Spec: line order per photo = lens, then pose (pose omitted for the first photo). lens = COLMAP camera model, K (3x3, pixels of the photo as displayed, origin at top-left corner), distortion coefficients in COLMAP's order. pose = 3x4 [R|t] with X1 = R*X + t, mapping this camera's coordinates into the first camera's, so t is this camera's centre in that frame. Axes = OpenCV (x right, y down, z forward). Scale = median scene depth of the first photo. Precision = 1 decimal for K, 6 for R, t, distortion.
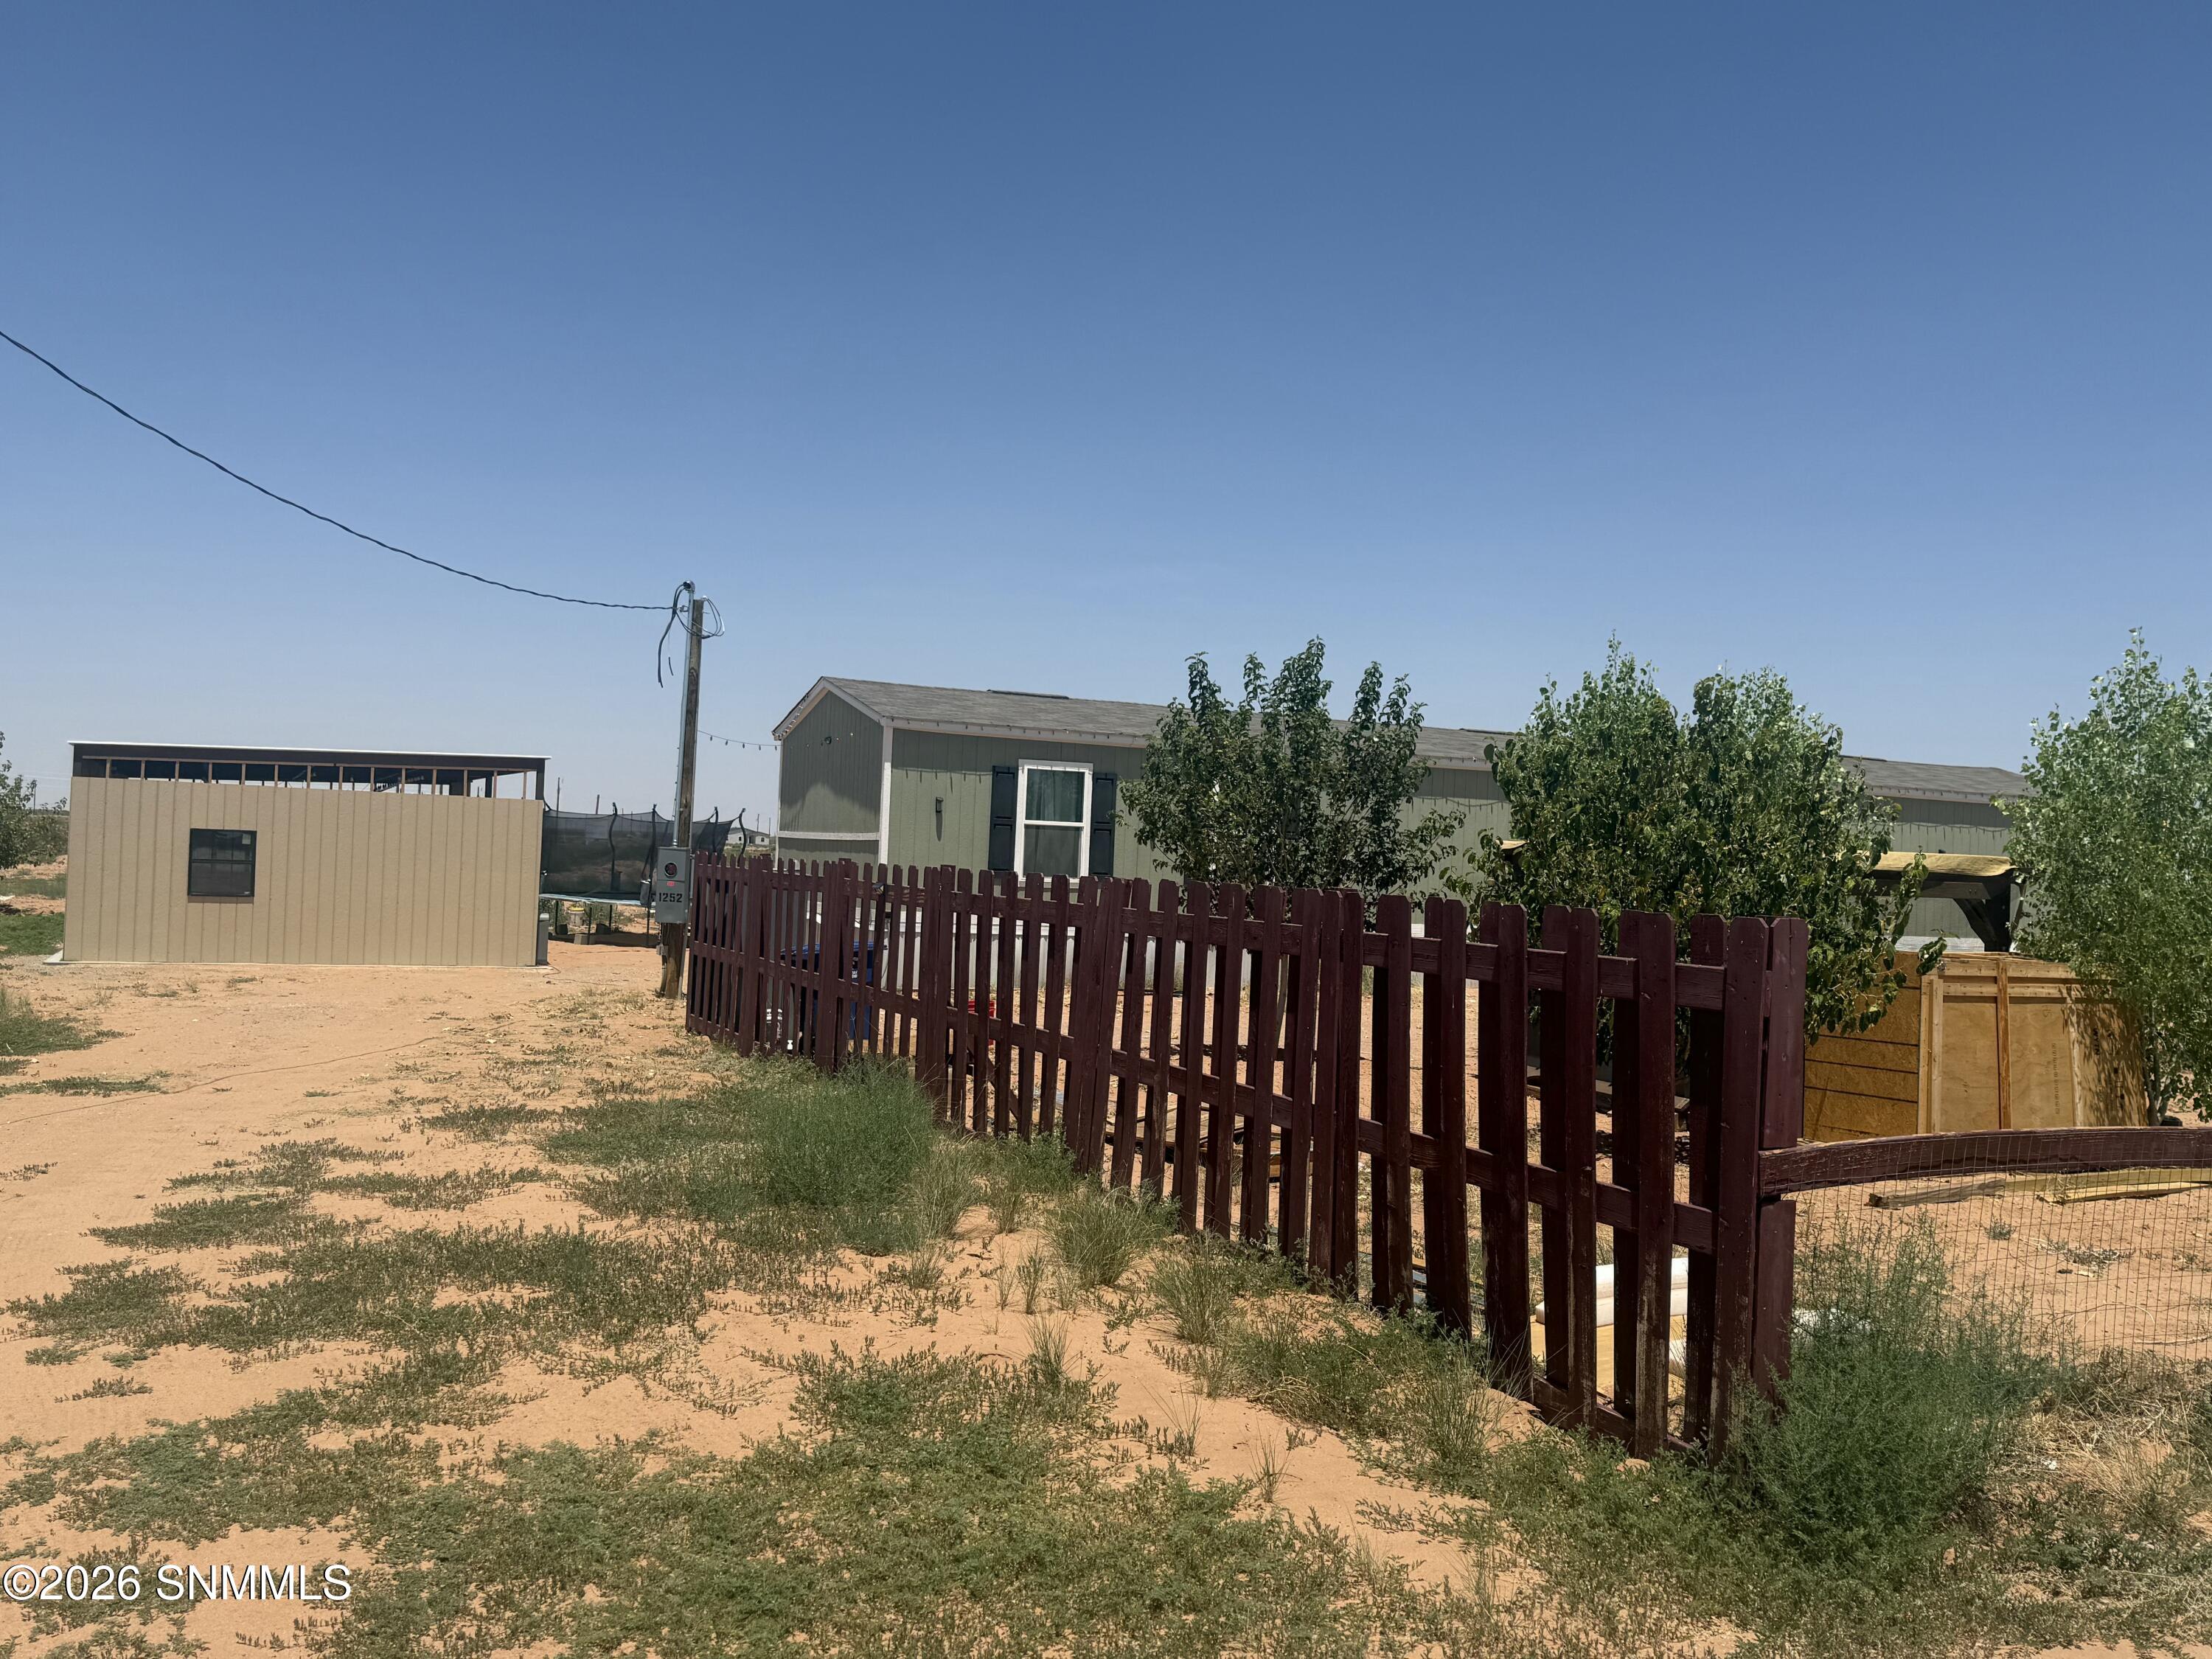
lens RADIAL K [[1876.2, 0, 1106.0], [0, 1876.2, 829.5], [0, 0, 1]] dist [0.012826, -0.004181]
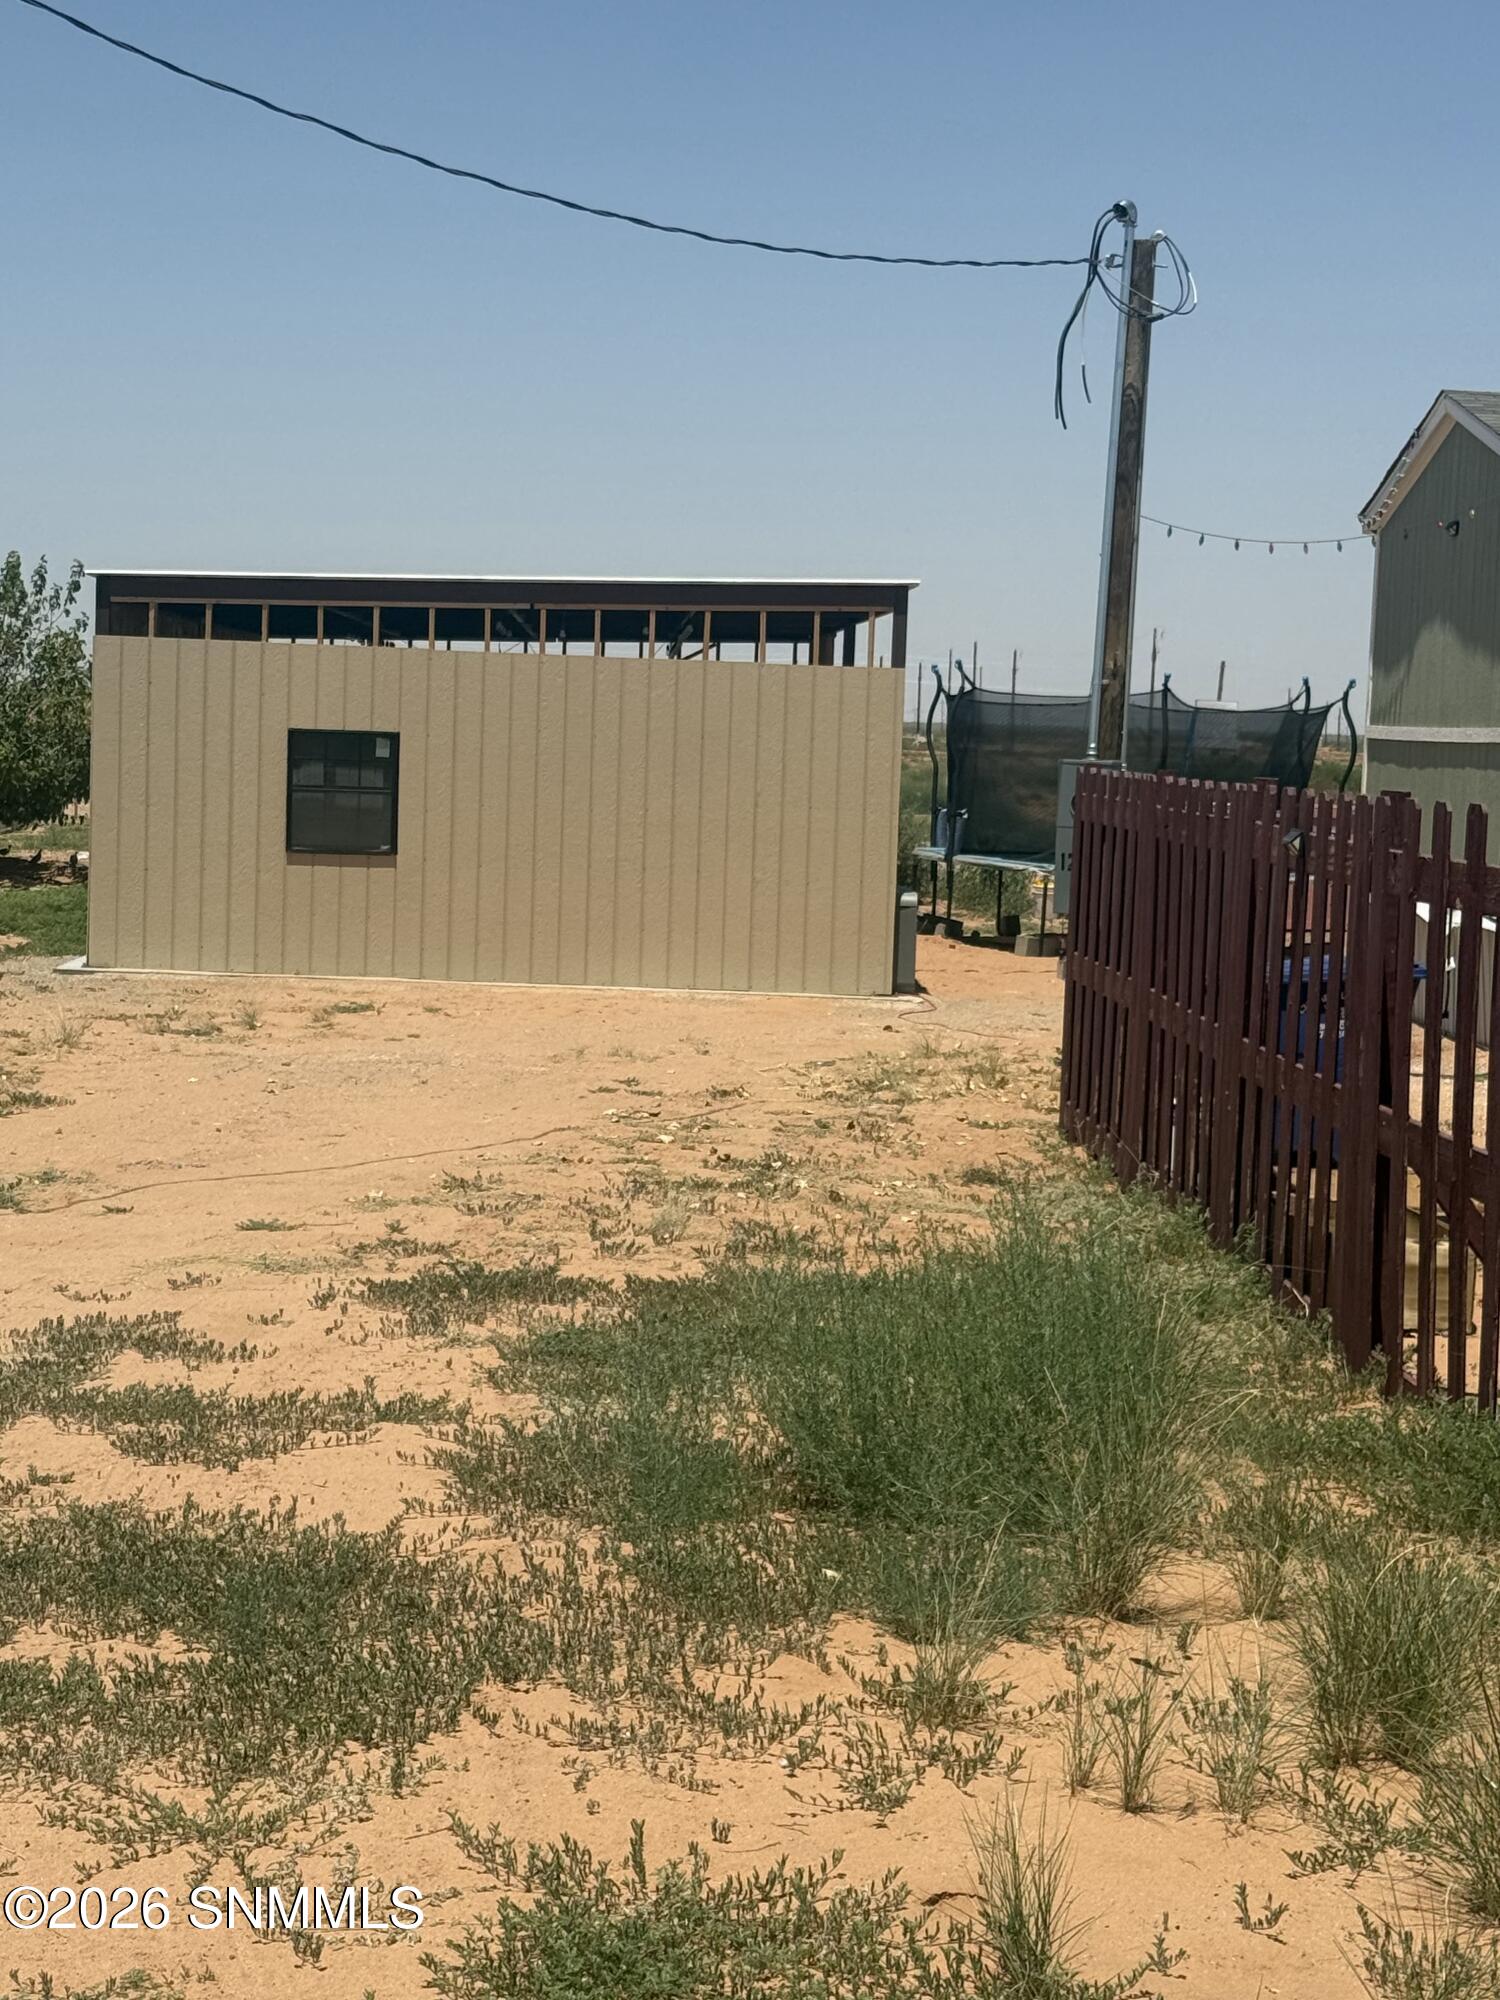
lens RADIAL K [[3730.4, 0, 750.0], [0, 3730.4, 1000.0], [0, 0, 1]] dist [0.448444, -2.260432]
pose [[0.906635, 0.024281, -0.421217, 0.095589], [0.006099, 0.997484, 0.070625, 0.001789], [0.421872, -0.066600, 0.904206, 0.065334]]
